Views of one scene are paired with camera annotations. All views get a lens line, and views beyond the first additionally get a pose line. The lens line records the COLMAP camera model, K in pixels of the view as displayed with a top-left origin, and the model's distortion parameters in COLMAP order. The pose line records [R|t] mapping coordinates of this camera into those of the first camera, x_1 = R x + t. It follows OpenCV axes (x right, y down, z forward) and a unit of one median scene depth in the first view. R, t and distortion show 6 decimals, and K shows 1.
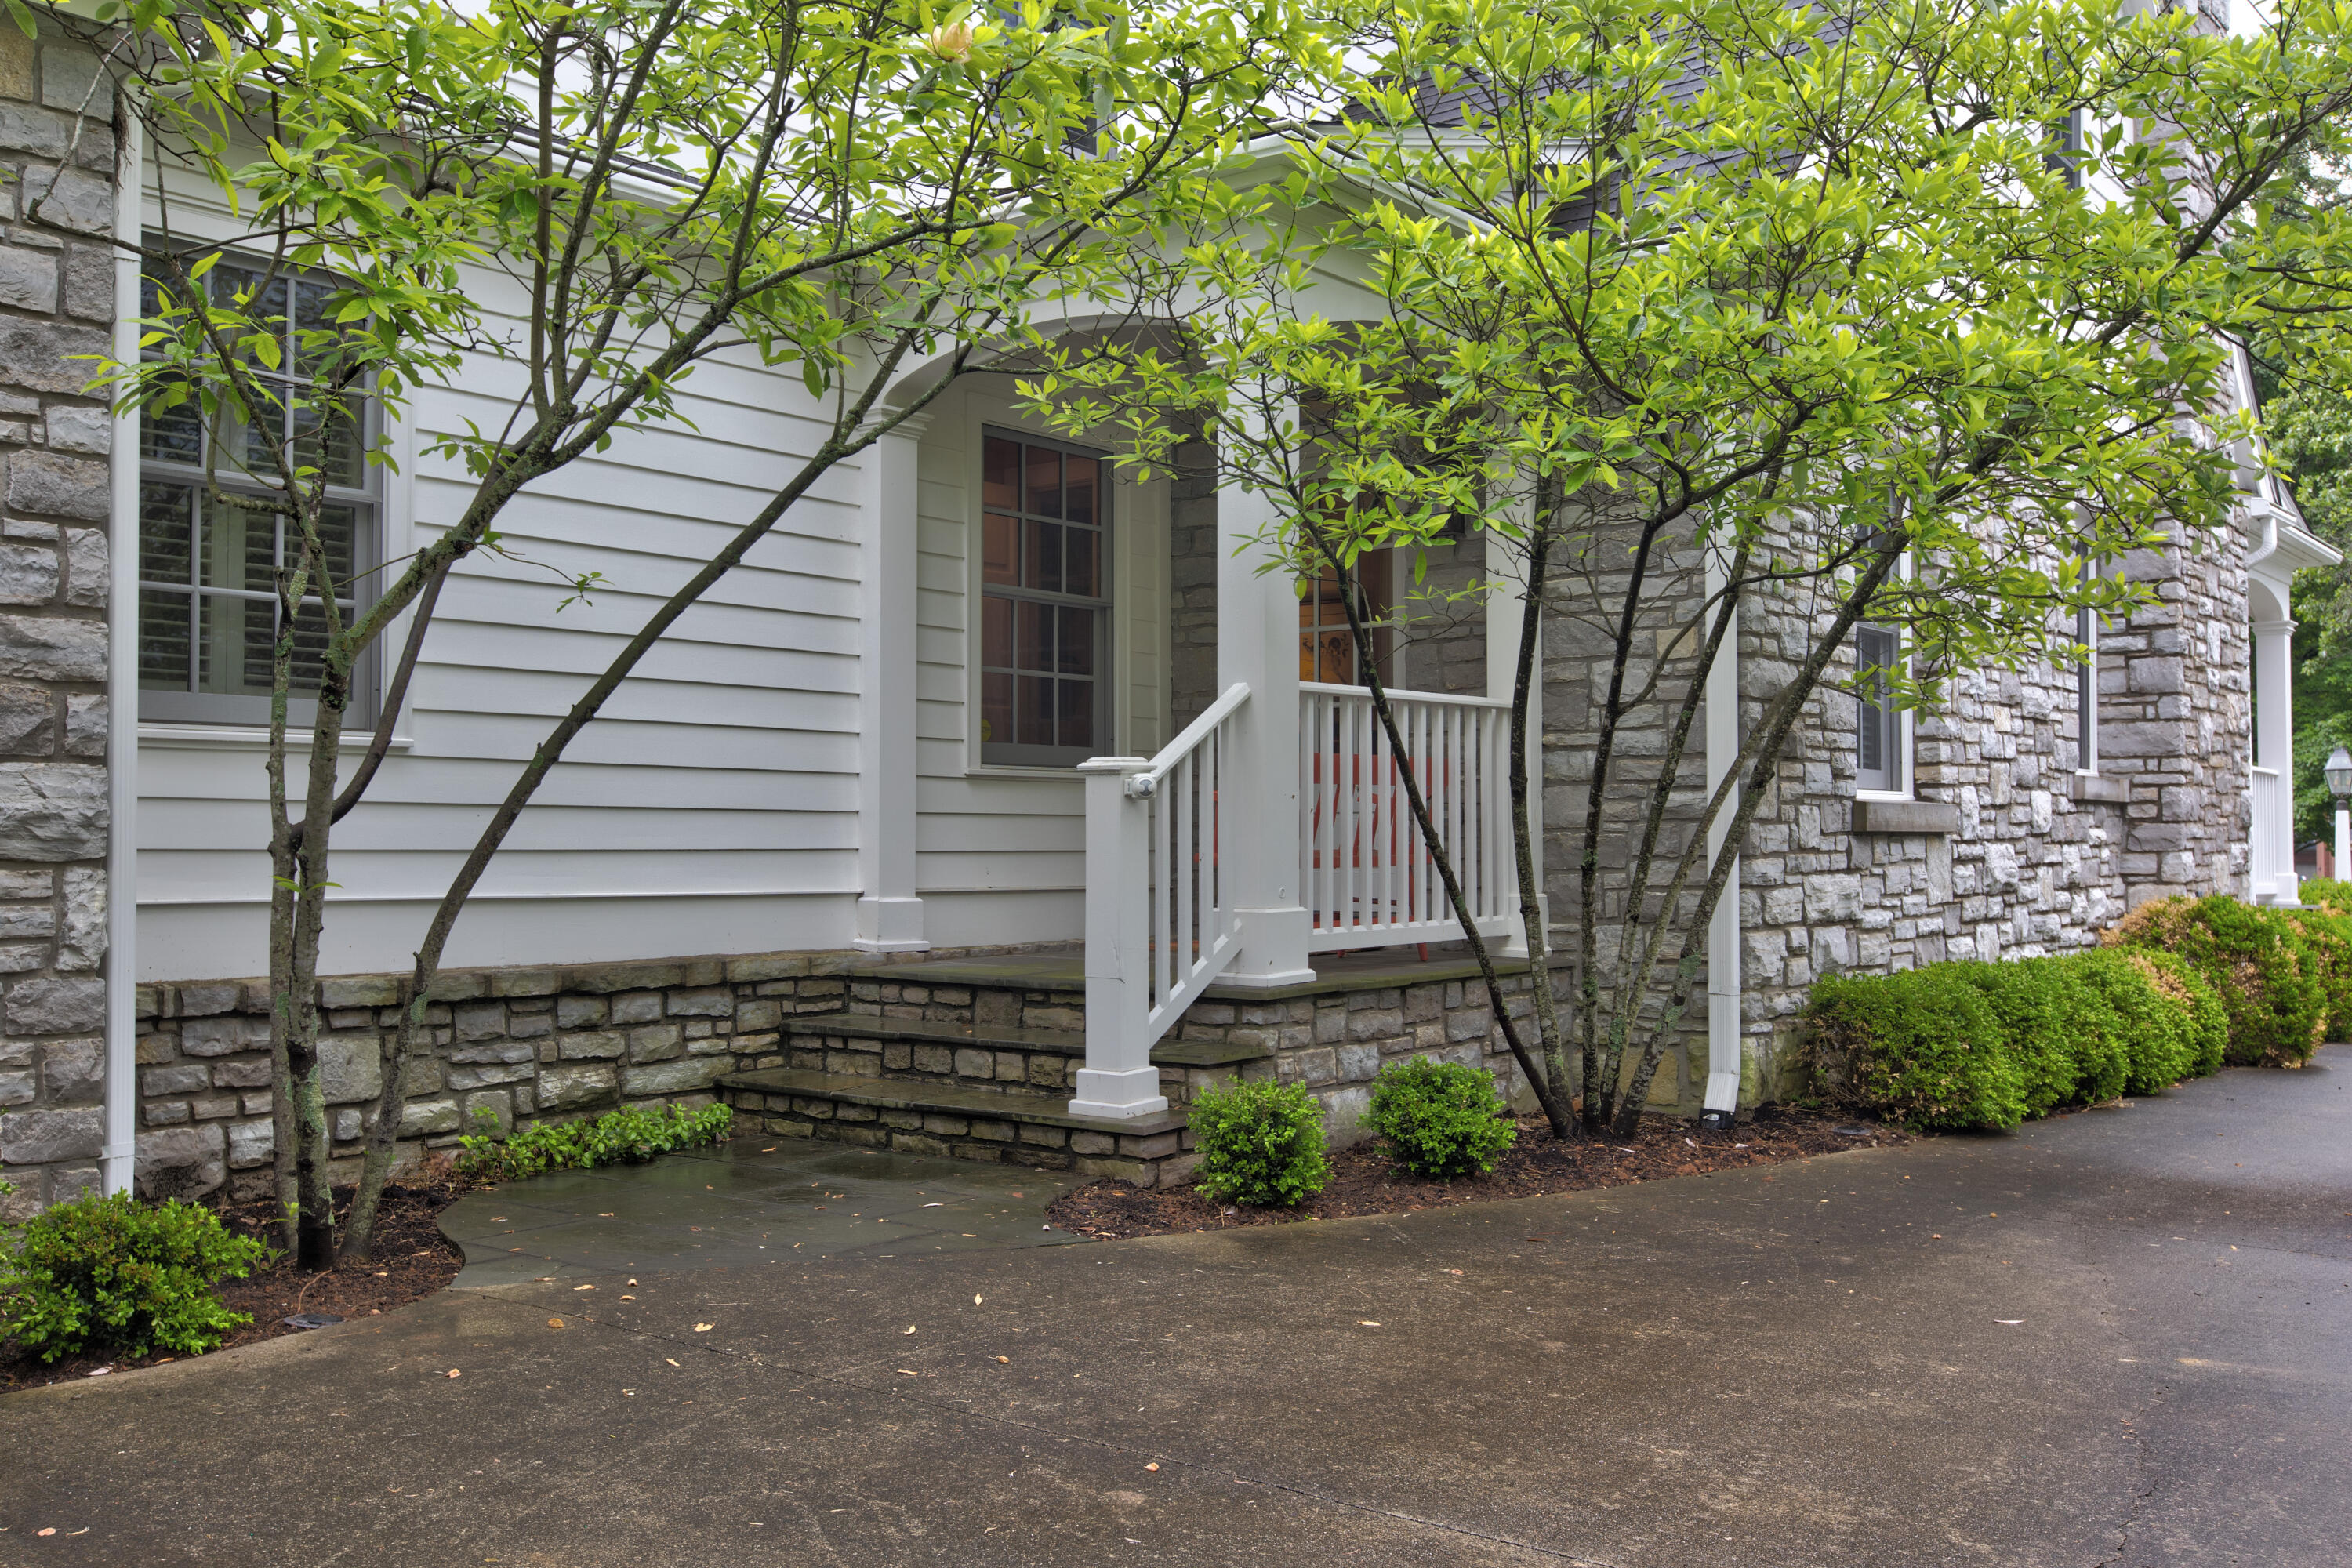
lens RADIAL K [[2210.7, 0, 1177.5], [0, 2210.7, 783.9], [0, 0, 1]] dist [0.002147, 0.000000]
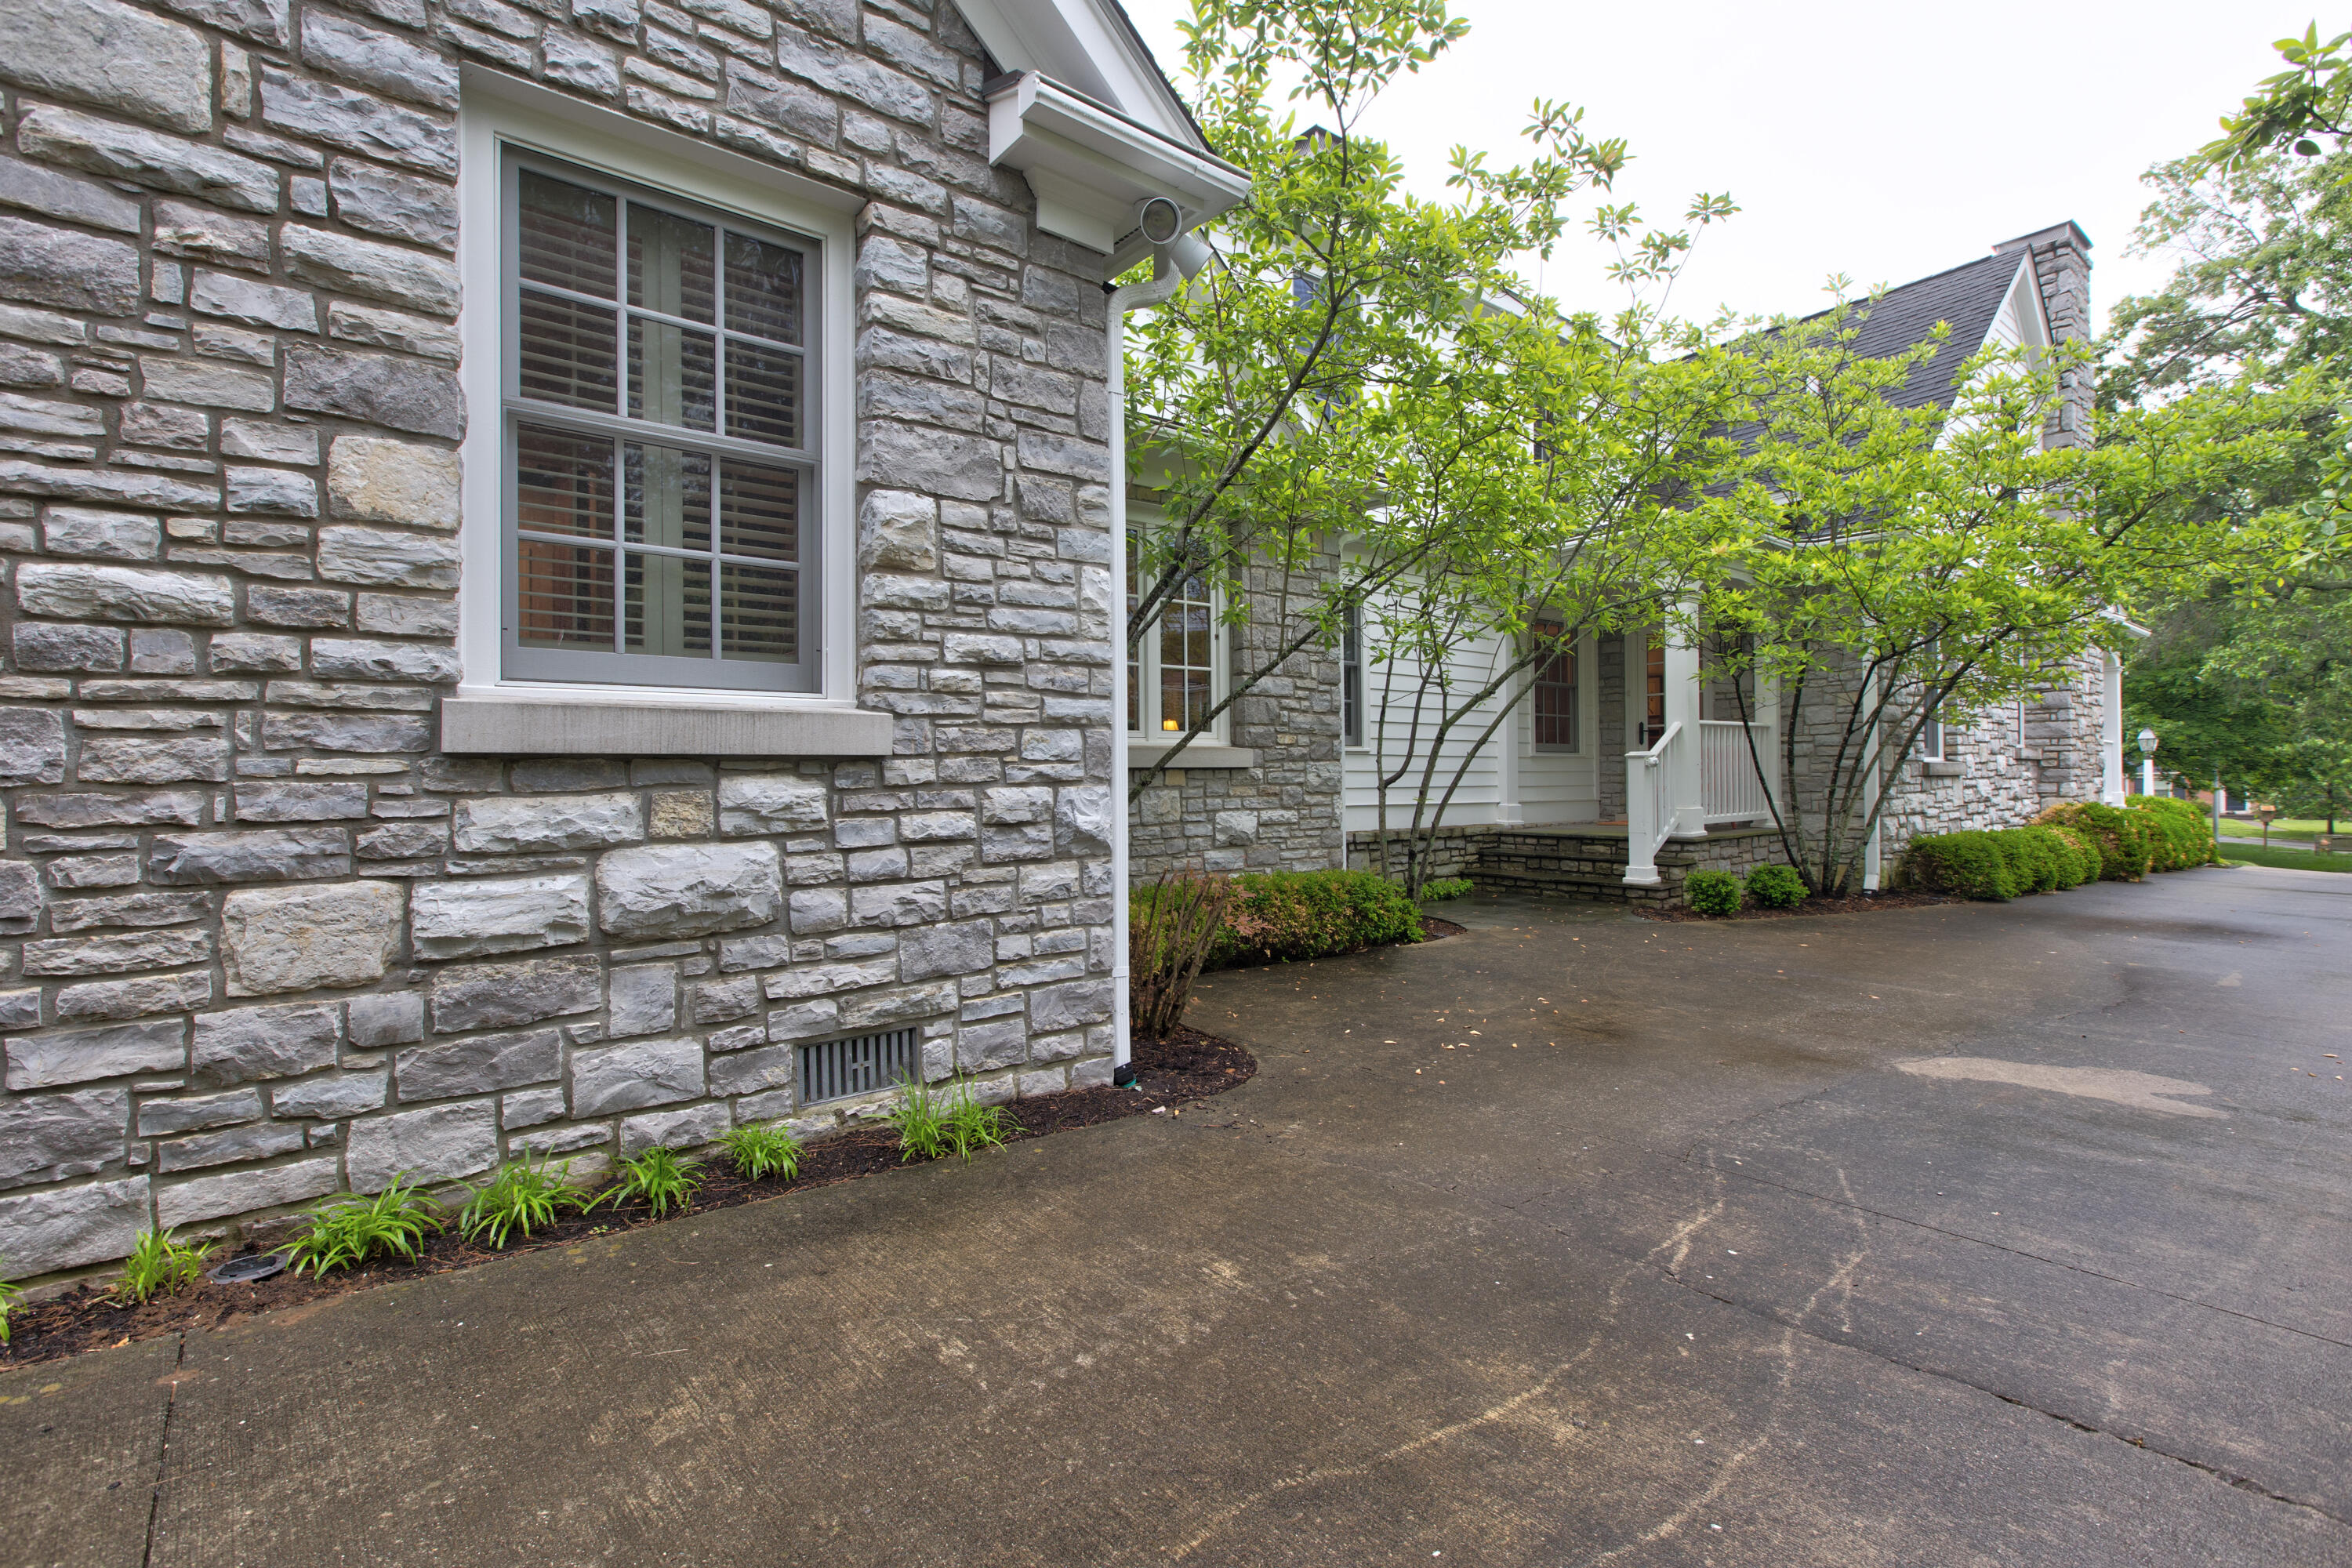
lens RADIAL K [[1080.2, 0, 1172.9], [0, 1080.2, 779.9], [0, 0, 1]] dist [0.000482, 0.000321]
pose [[0.971909, -0.009475, -0.235166, -0.199988], [0.015147, 0.999636, 0.022326, -0.011028], [0.234869, -0.025261, 0.971699, -0.306324]]
